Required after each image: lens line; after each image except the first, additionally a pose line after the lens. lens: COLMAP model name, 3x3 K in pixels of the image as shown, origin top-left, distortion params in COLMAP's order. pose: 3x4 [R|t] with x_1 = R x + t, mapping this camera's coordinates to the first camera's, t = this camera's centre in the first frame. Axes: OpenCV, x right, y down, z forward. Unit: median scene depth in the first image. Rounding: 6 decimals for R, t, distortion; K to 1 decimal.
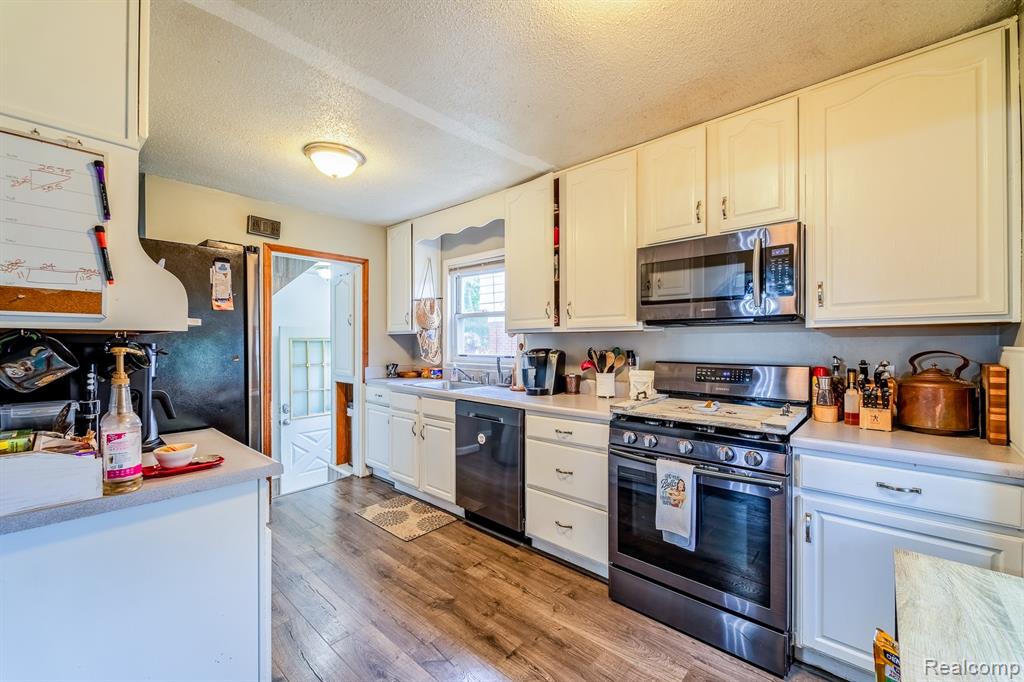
lens RADIAL K [[409.8, 0, 512.0], [0, 409.8, 341.0], [0, 0, 1]] dist [-0.003077, -0.000341]
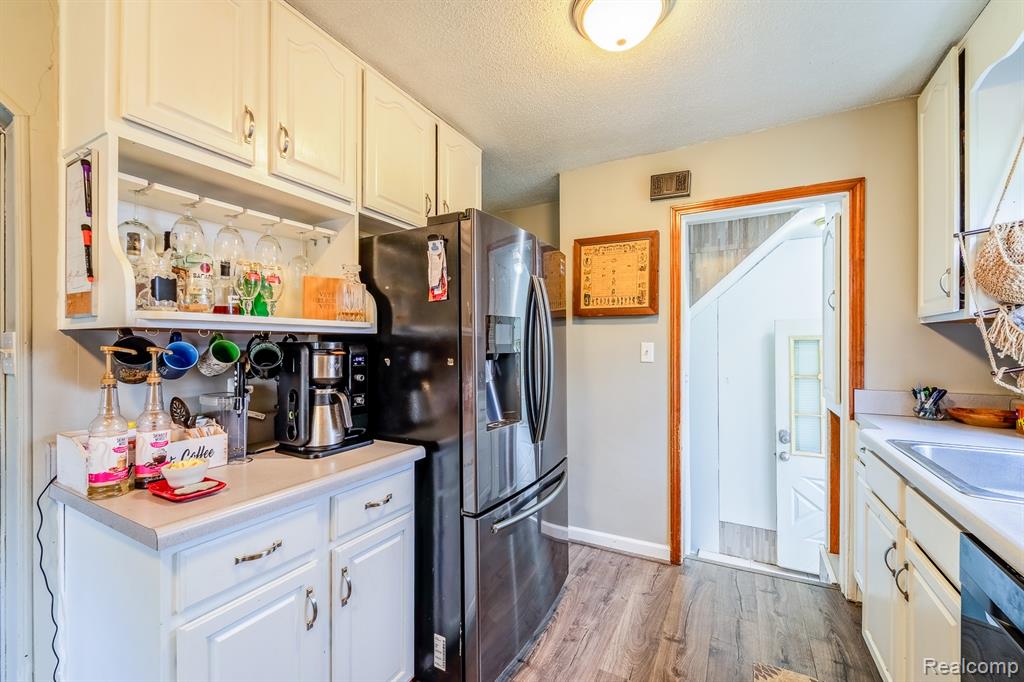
lens RADIAL K [[427.6, 0, 510.3], [0, 427.6, 345.4], [0, 0, 1]] dist [0.001383, 0.000152]
pose [[0.230183, 0.001545, -0.973146, 0.065217], [0.005494, 0.999981, 0.002888, 0.004659], [0.973132, -0.006011, 0.230170, 0.462876]]
